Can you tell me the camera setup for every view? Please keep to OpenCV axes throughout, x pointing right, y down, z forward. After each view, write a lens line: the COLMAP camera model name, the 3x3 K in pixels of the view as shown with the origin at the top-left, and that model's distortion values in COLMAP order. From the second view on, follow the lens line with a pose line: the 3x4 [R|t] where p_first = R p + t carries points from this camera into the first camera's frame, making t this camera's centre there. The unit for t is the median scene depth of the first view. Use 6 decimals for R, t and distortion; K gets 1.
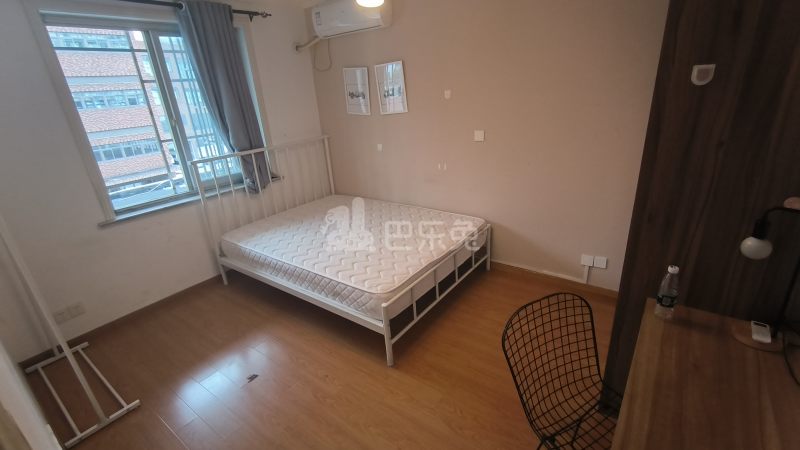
lens RADIAL K [[372.6, 0, 400.9], [0, 372.6, 229.2], [0, 0, 1]] dist [0.017295, -0.003456]
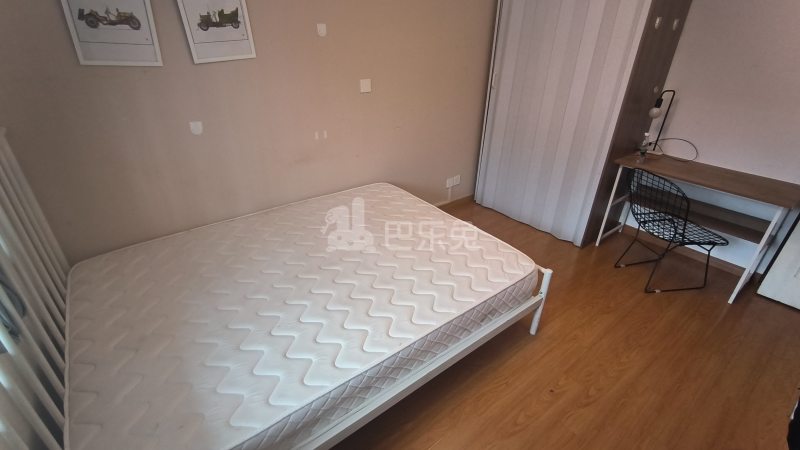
lens RADIAL K [[372.6, 0, 403.7], [0, 372.6, 227.9], [0, 0, 1]] dist [0.017295, -0.003456]
pose [[0.244602, -0.389850, 0.887799, -0.593070], [0.336565, 0.892820, 0.299327, -0.176490], [-0.909337, 0.225586, 0.349596, 0.661966]]
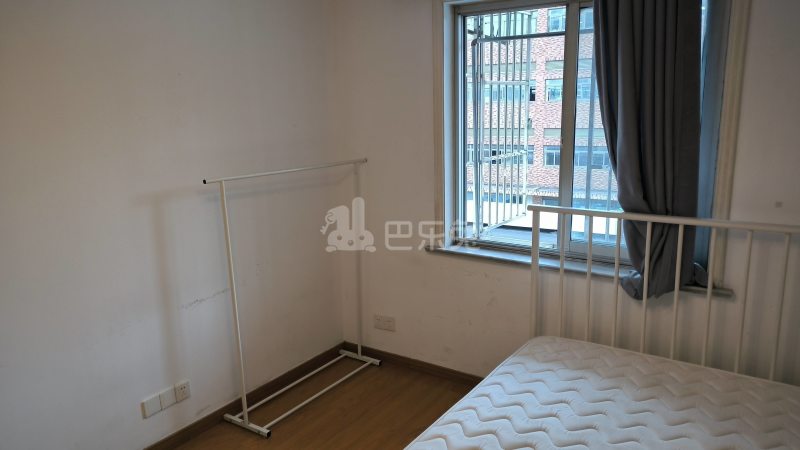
lens RADIAL K [[596.2, 0, 402.5], [0, 596.2, 225.1], [0, 0, 1]] dist [0.051587, -0.025203]
pose [[0.062173, 0.266596, -0.961801, 0.355963], [-0.370036, 0.901143, 0.225863, -0.268129], [0.926935, 0.341858, 0.154677, 0.602792]]
